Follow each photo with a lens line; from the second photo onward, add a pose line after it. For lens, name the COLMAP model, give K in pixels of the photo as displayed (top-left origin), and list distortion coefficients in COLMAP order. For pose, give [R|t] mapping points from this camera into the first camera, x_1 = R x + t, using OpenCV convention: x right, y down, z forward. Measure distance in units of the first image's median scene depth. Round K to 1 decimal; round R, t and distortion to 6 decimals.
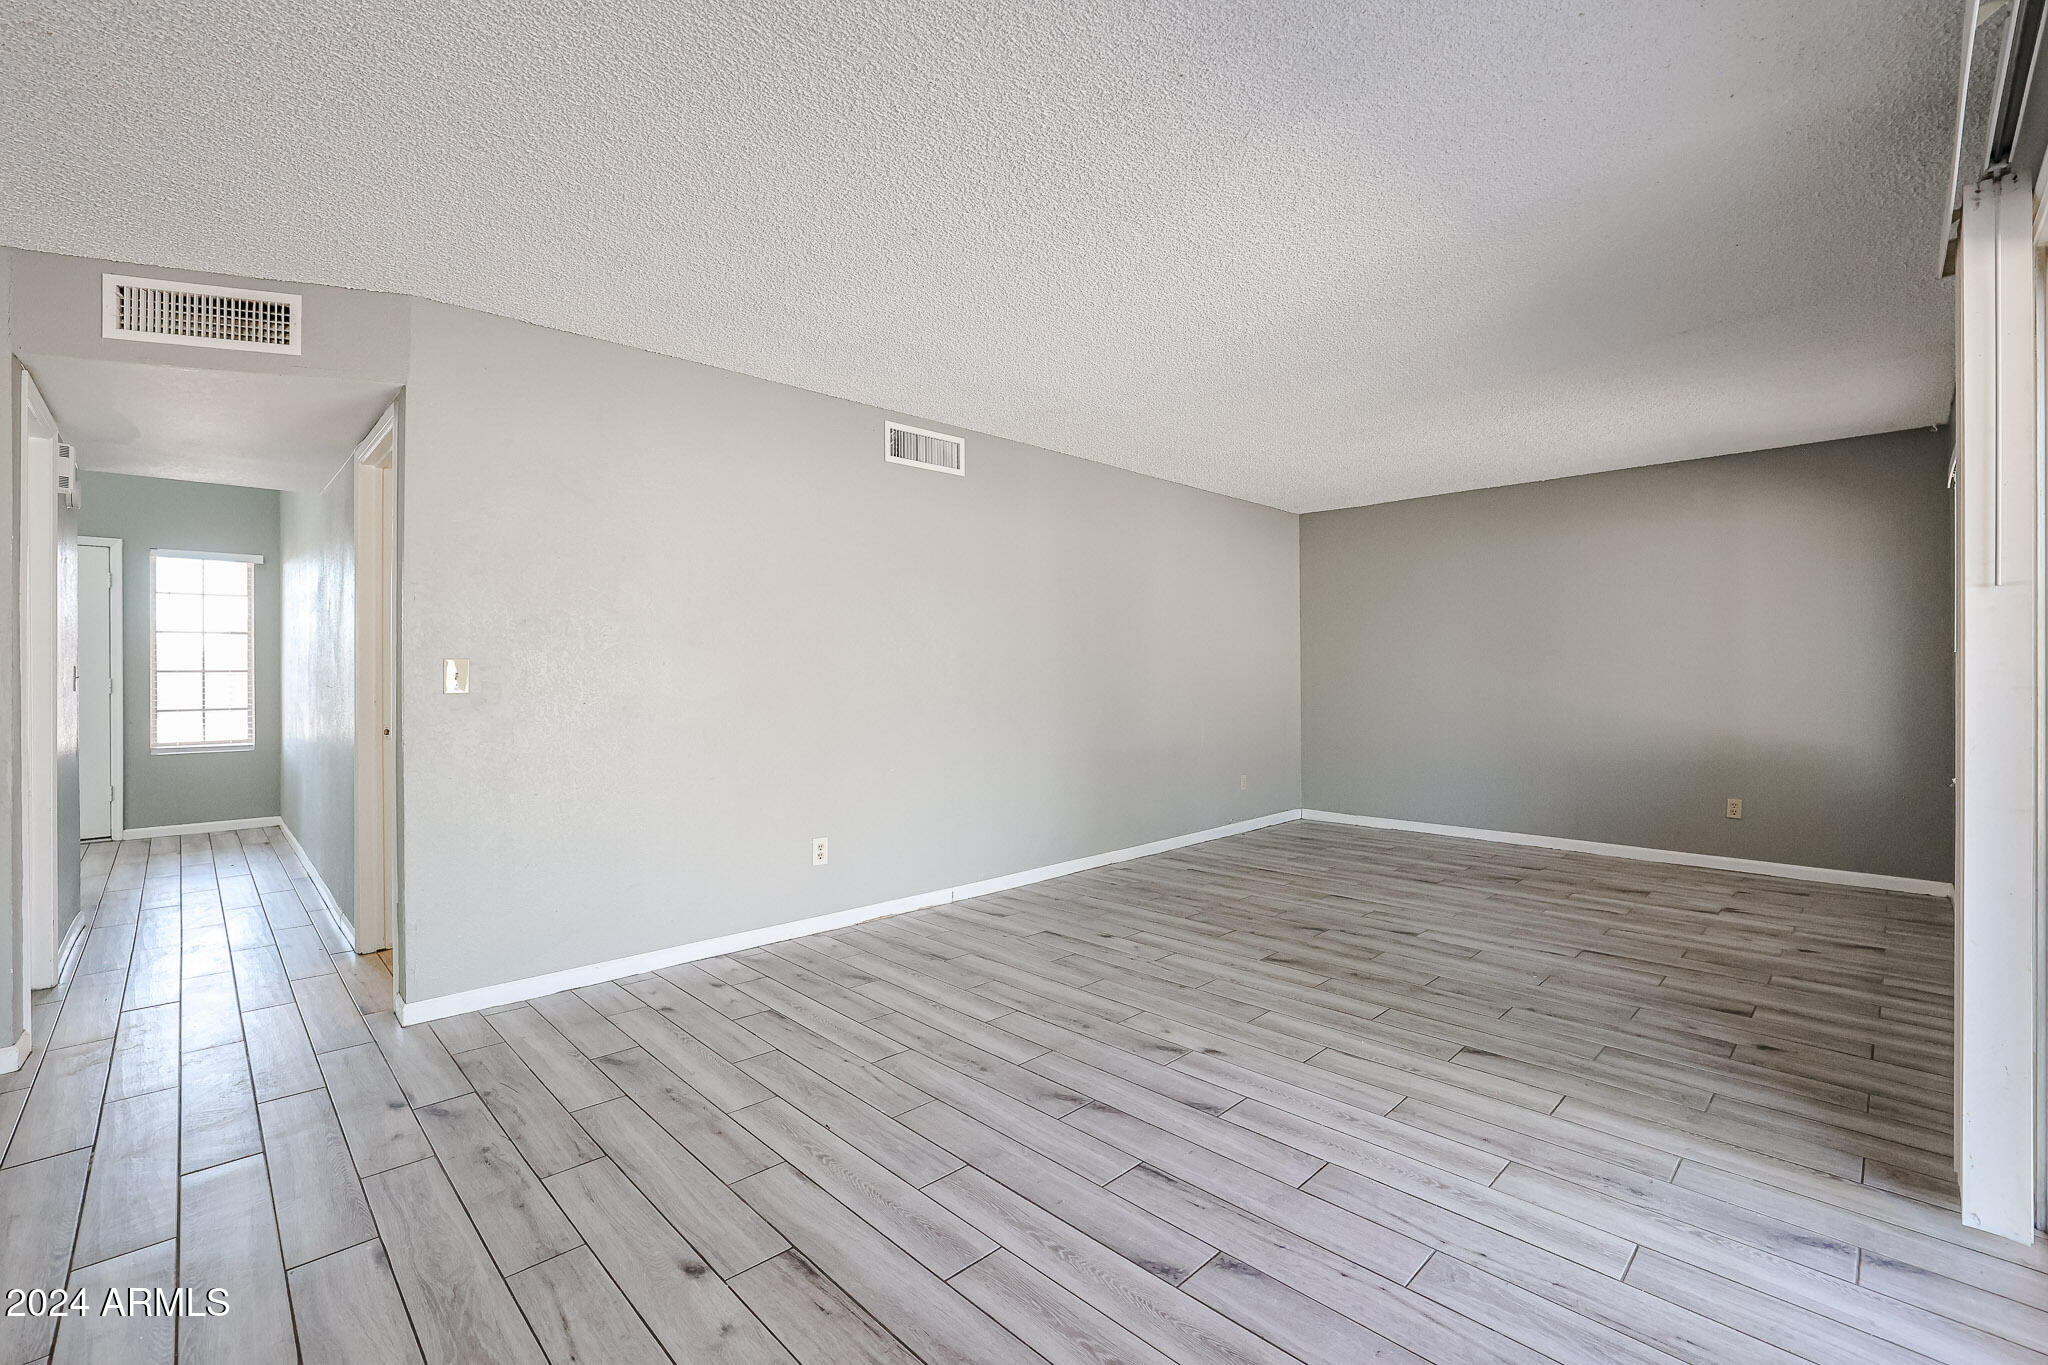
lens RADIAL K [[876.3, 0, 1021.0], [0, 876.3, 678.3], [0, 0, 1]] dist [-0.021173, -0.000054]
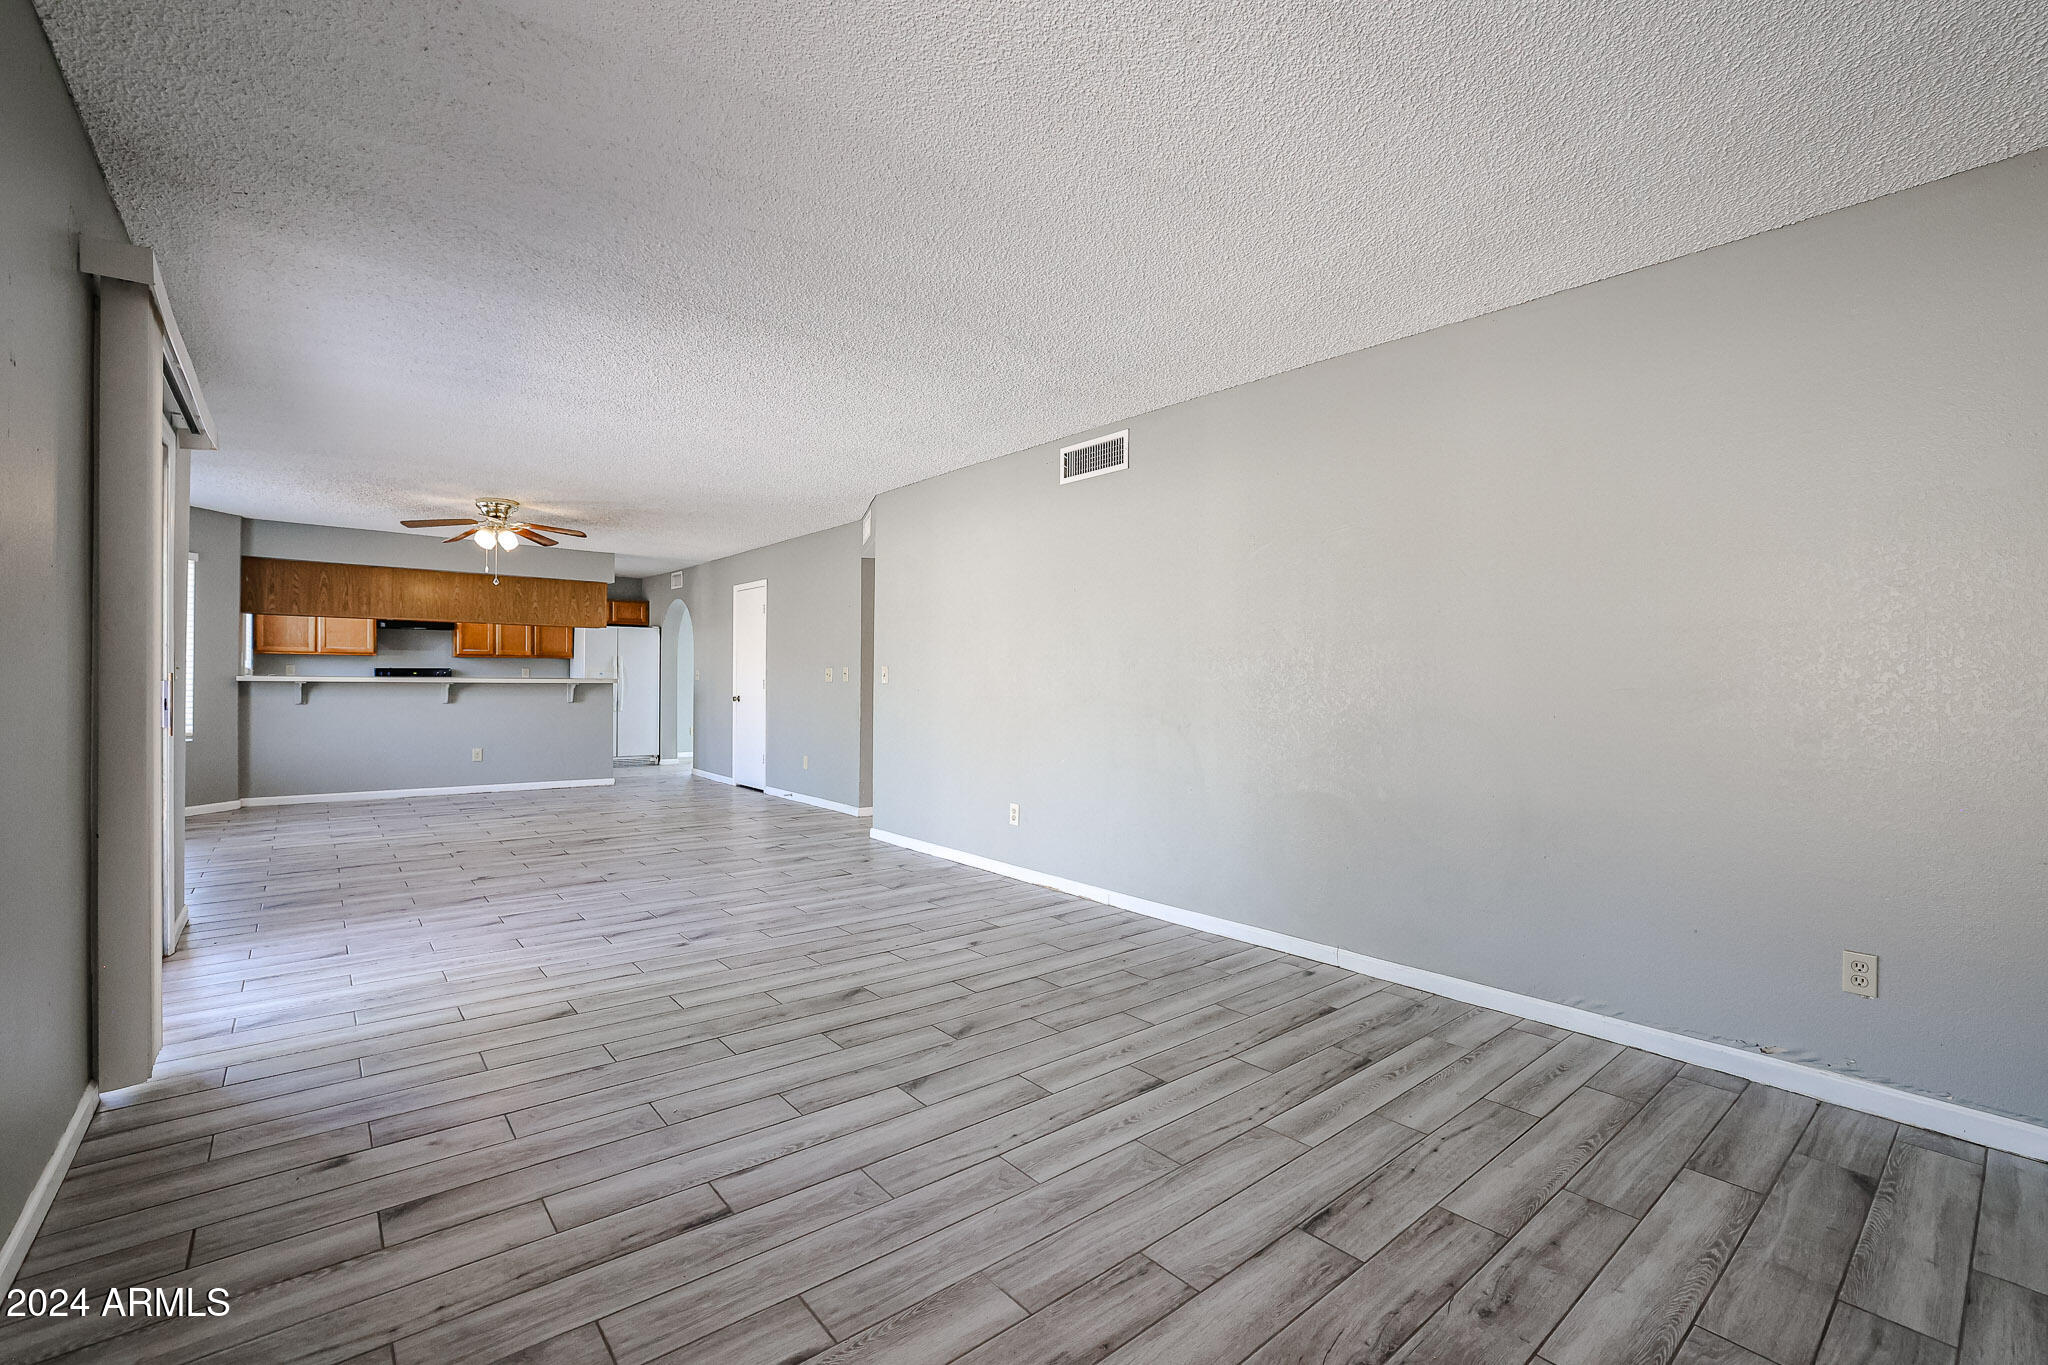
lens RADIAL K [[876.3, 0, 1020.0], [0, 876.3, 682.0], [0, 0, 1]] dist [-0.021173, -0.000054]
pose [[-0.085381, 0.001670, -0.996347, 1.397889], [-0.008730, 0.999959, 0.002424, -0.000746], [0.996310, 0.008905, -0.085363, 1.479786]]
